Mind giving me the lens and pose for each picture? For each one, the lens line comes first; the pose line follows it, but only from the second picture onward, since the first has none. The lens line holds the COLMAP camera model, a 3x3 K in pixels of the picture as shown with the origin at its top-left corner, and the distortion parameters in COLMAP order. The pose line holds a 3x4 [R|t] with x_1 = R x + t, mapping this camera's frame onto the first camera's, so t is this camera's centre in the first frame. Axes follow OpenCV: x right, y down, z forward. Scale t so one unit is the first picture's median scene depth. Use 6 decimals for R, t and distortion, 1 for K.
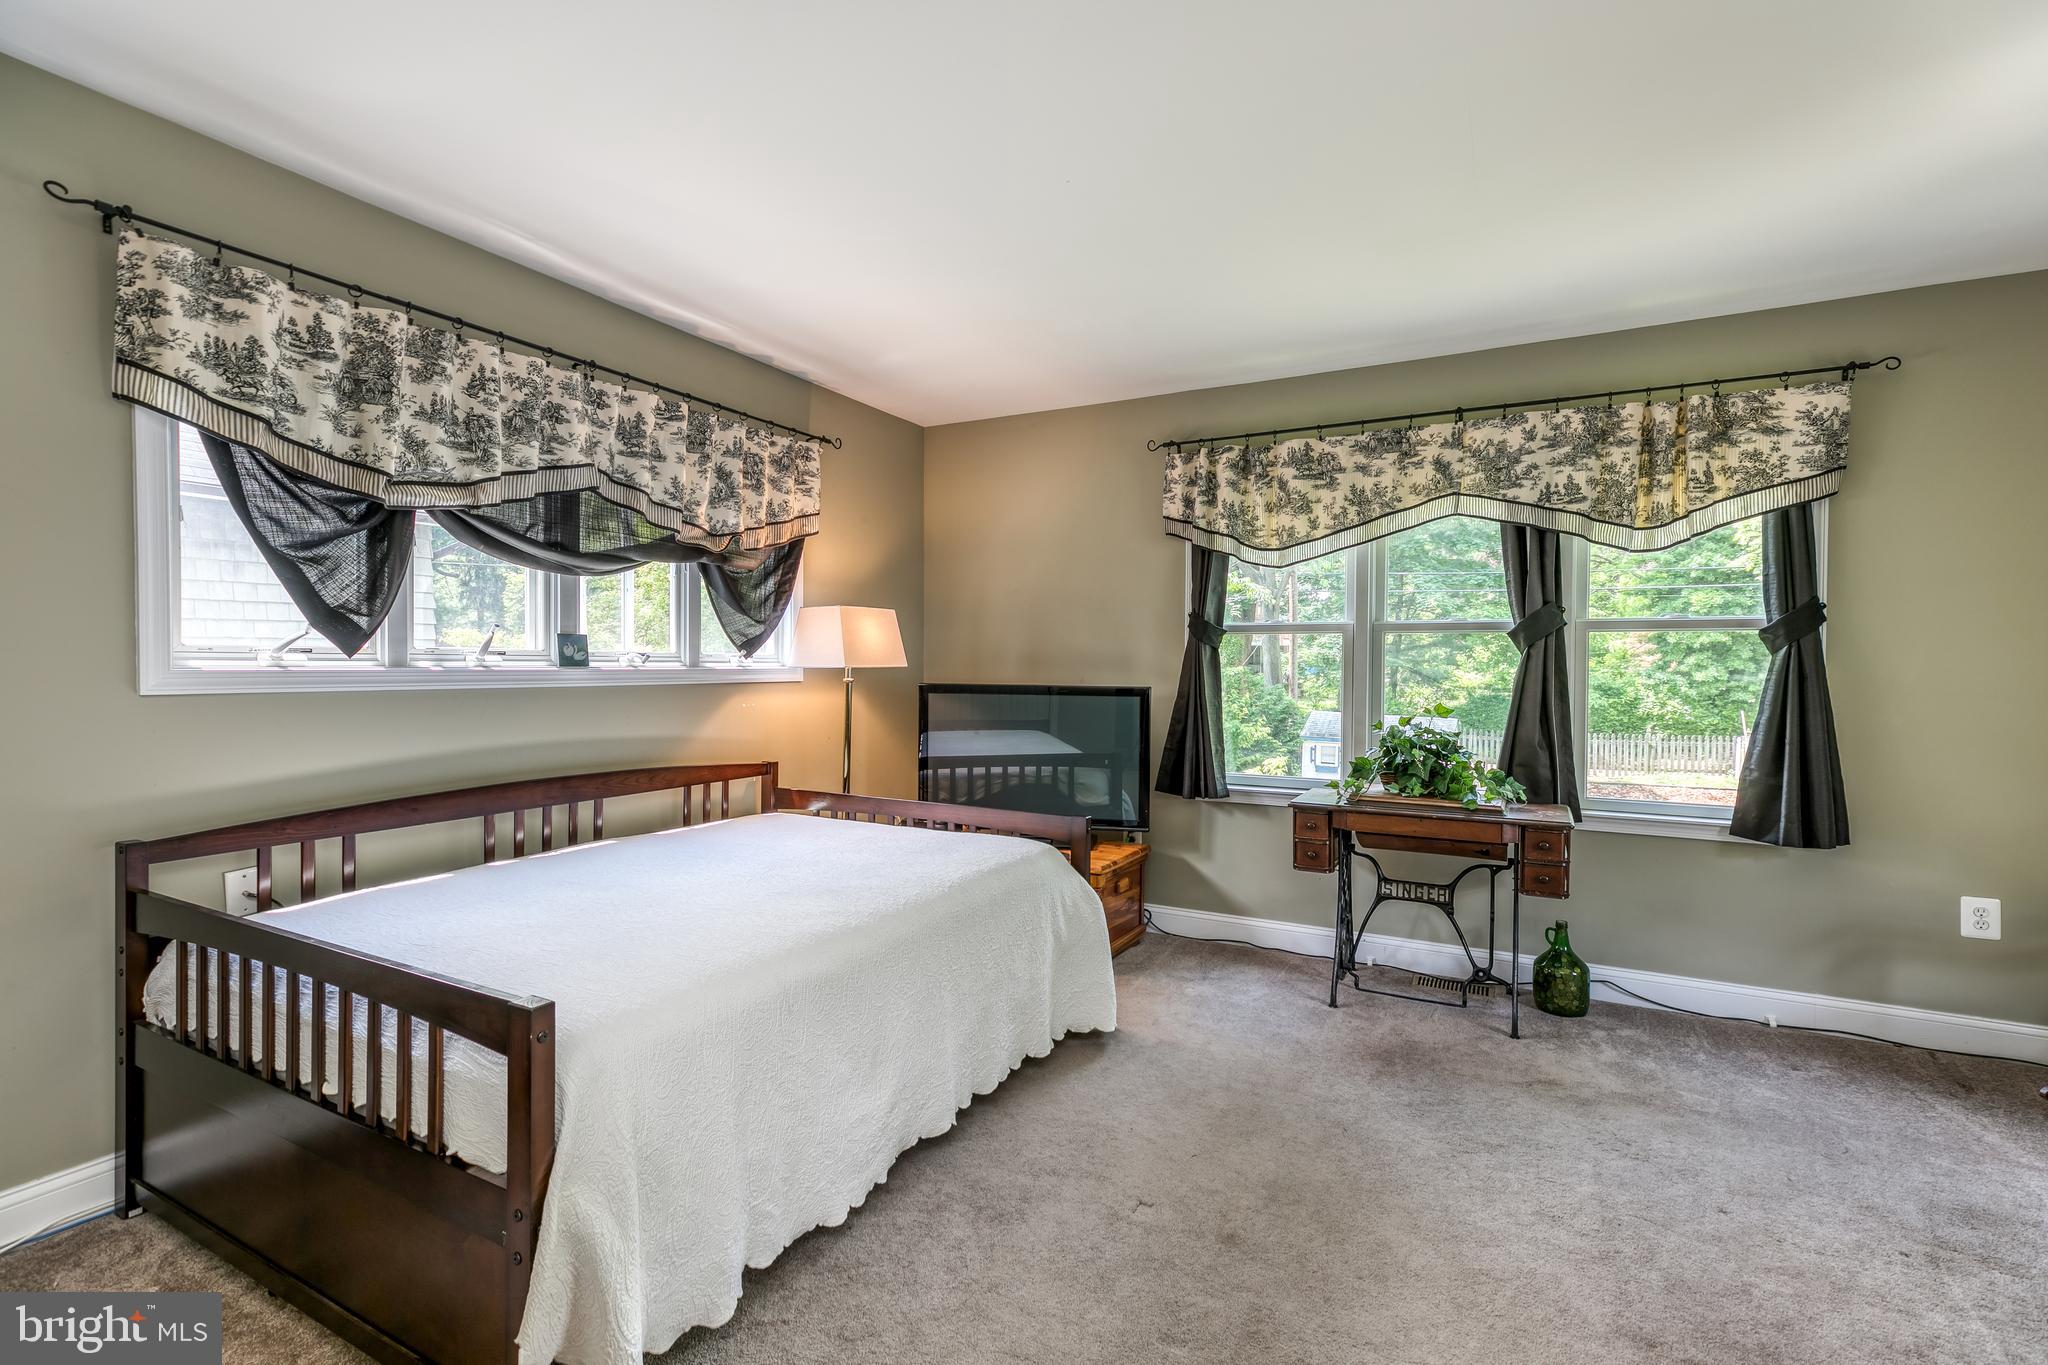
lens RADIAL K [[924.8, 0, 1033.1], [0, 924.8, 676.5], [0, 0, 1]] dist [0.008198, -0.000137]
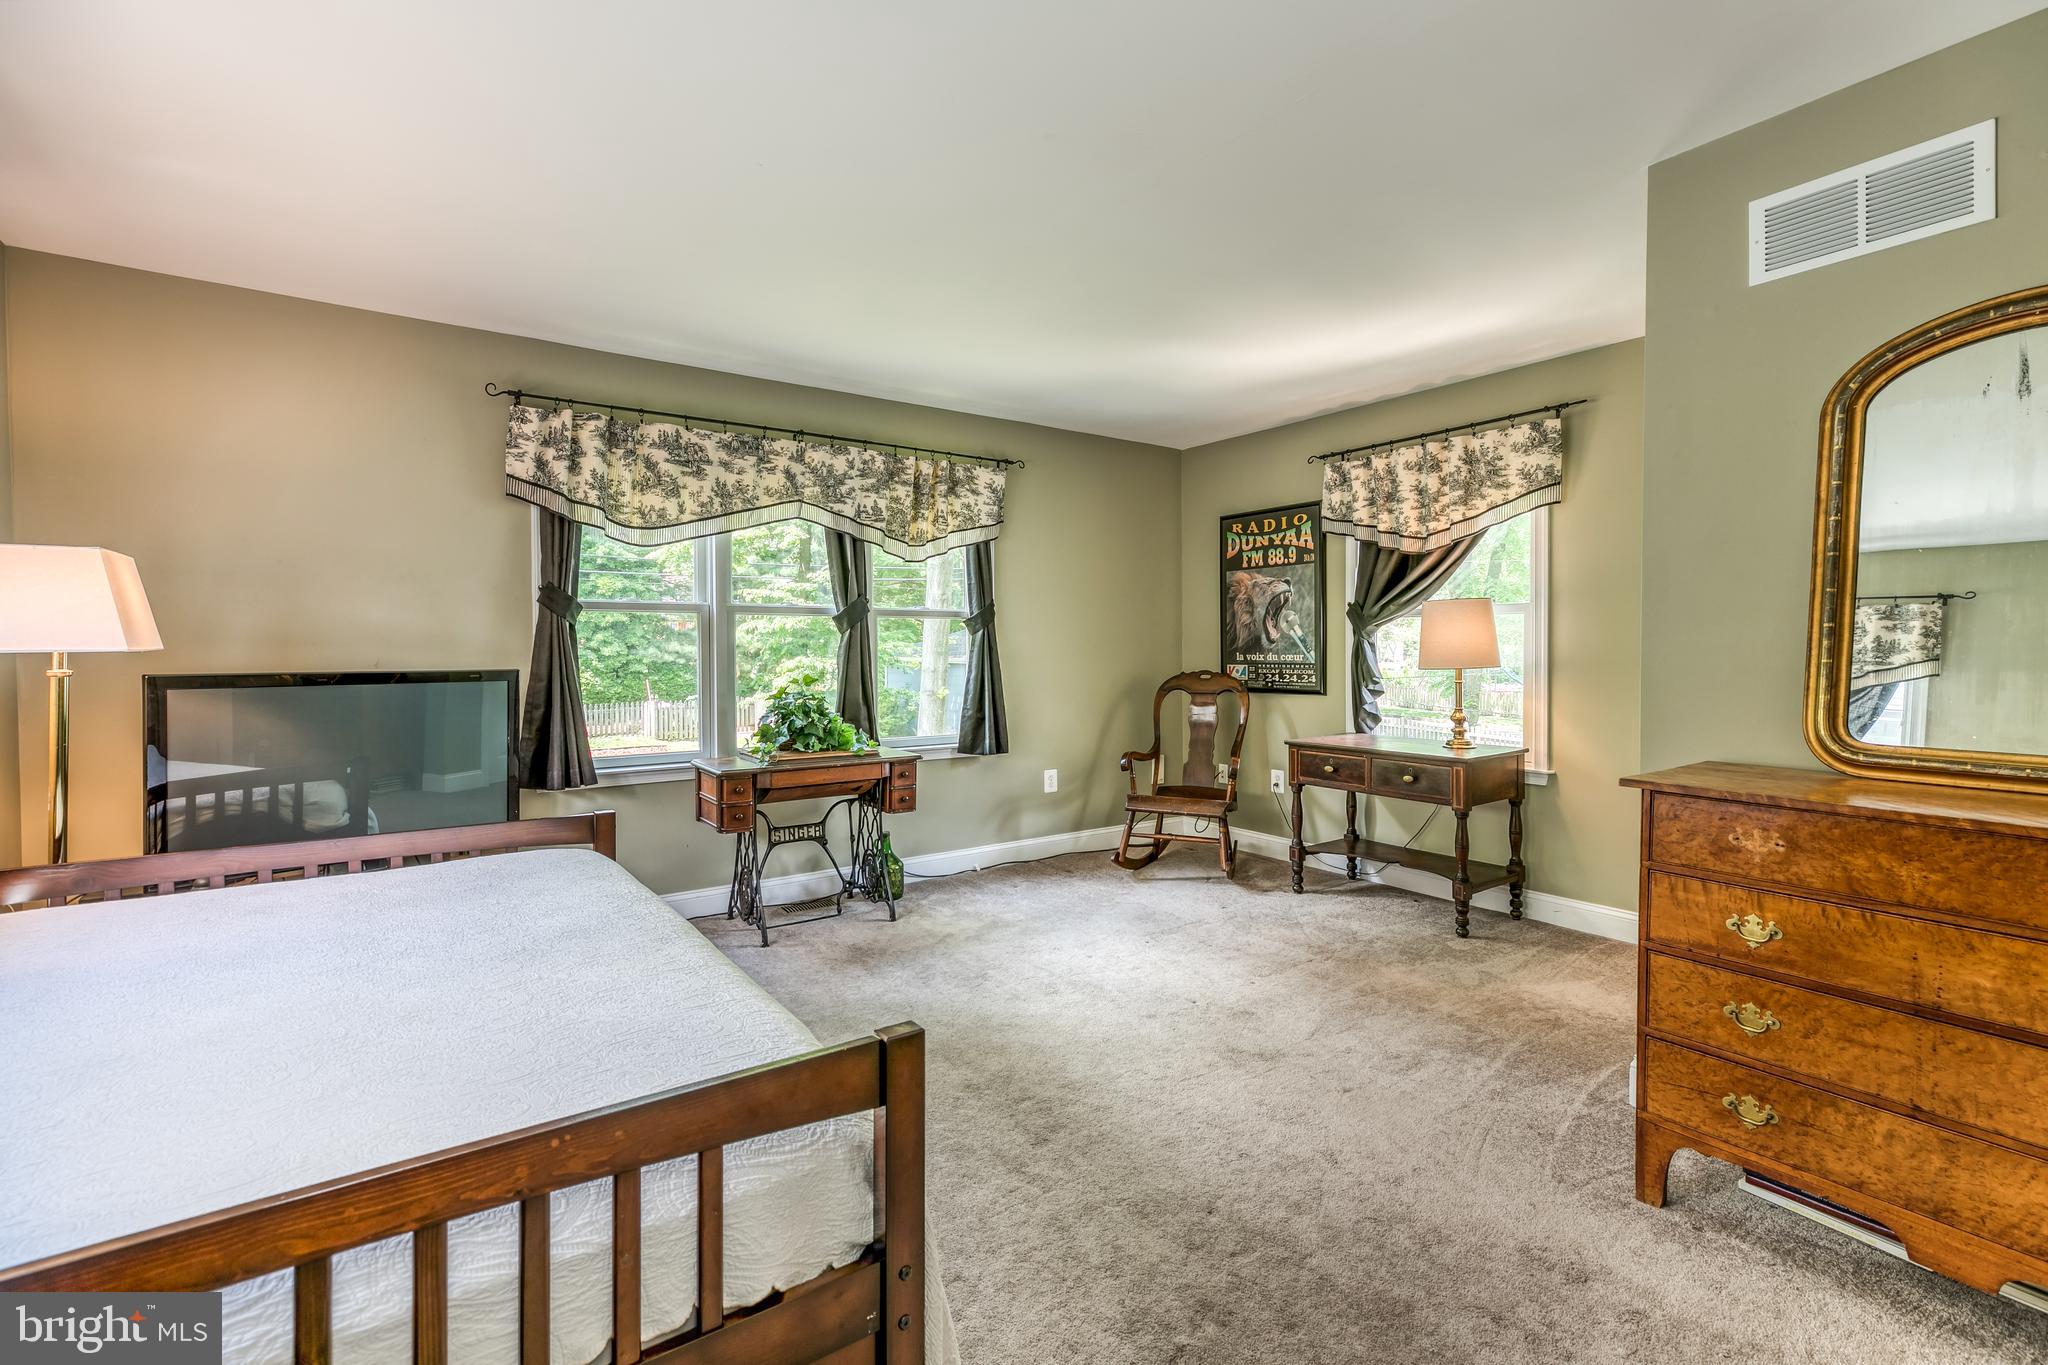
lens RADIAL K [[924.8, 0, 1037.9], [0, 924.8, 662.4], [0, 0, 1]] dist [0.008198, -0.000137]
pose [[0.442167, -0.024014, 0.896611, -0.491635], [0.015050, 0.999699, 0.019353, -0.005265], [-0.896807, 0.004937, 0.442395, 0.188190]]
